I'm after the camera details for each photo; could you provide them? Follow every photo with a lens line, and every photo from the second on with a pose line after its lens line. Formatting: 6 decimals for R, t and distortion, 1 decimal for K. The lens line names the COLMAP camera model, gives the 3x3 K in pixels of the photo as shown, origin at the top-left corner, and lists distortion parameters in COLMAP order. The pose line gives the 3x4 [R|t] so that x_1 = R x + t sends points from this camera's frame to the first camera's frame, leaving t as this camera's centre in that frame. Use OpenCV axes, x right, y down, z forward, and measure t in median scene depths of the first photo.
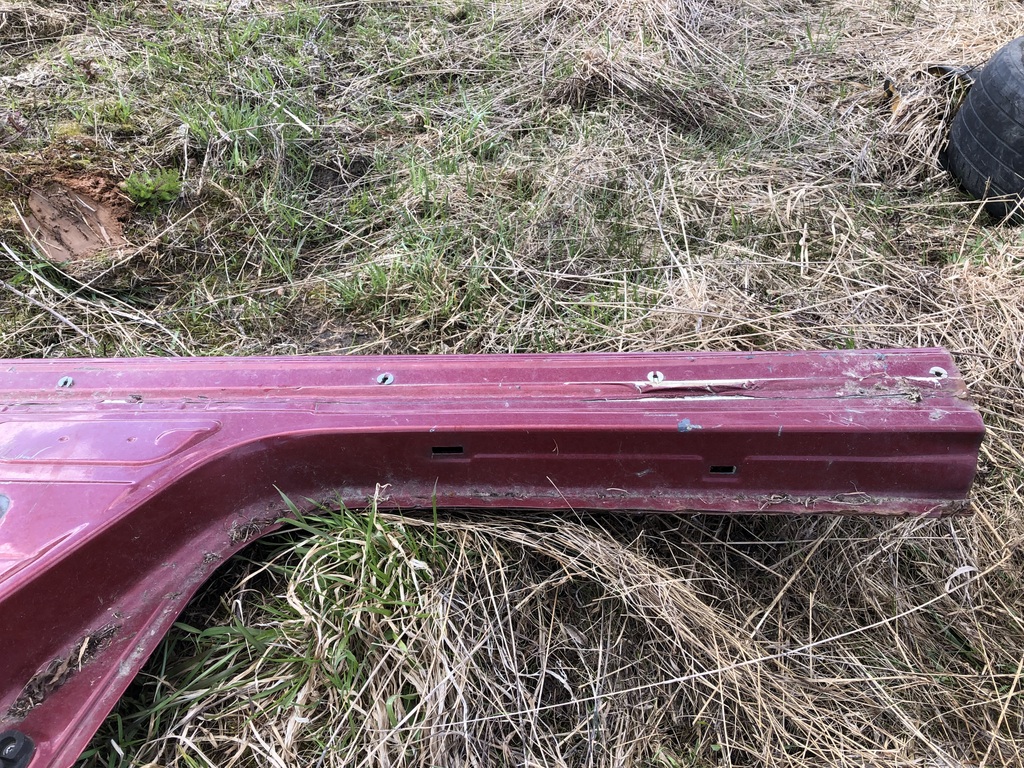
lens RADIAL K [[837.4, 0, 512.6], [0, 837.4, 380.8], [0, 0, 1]] dist [0.010082, -0.002781]
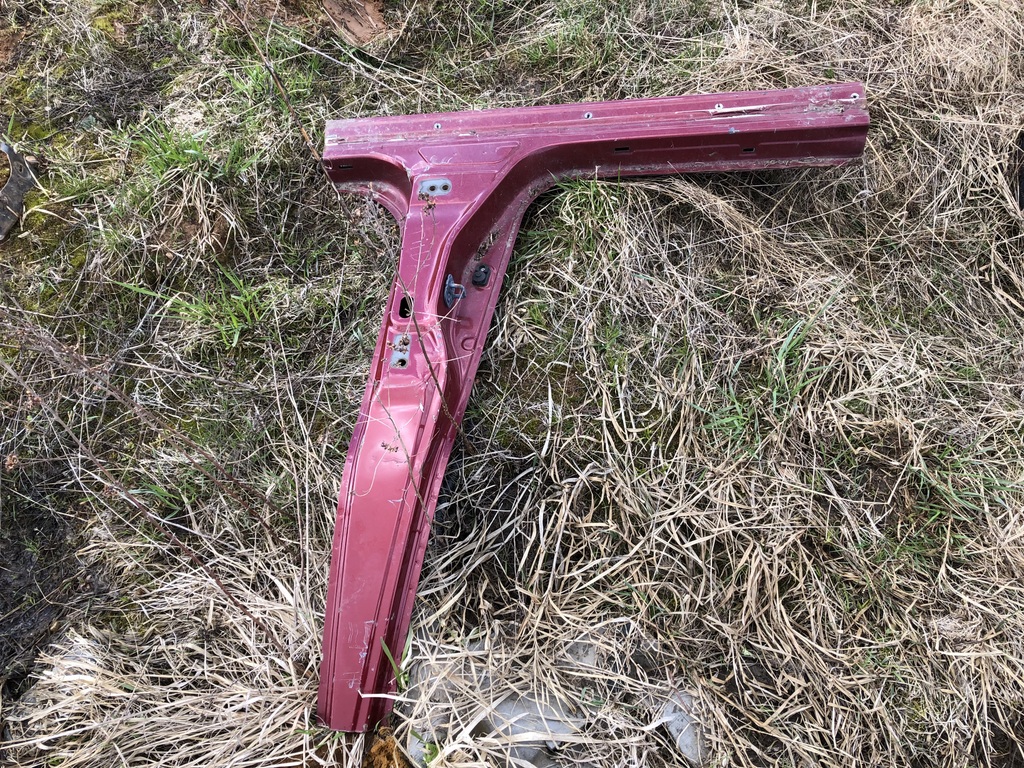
lens RADIAL K [[837.4, 0, 505.2], [0, 837.4, 385.4], [0, 0, 1]] dist [0.010082, -0.002781]
pose [[0.996389, -0.040981, -0.074366, -0.244791], [0.064944, 0.932026, 0.356526, -0.143317], [0.054700, -0.360068, 0.931321, -1.291205]]
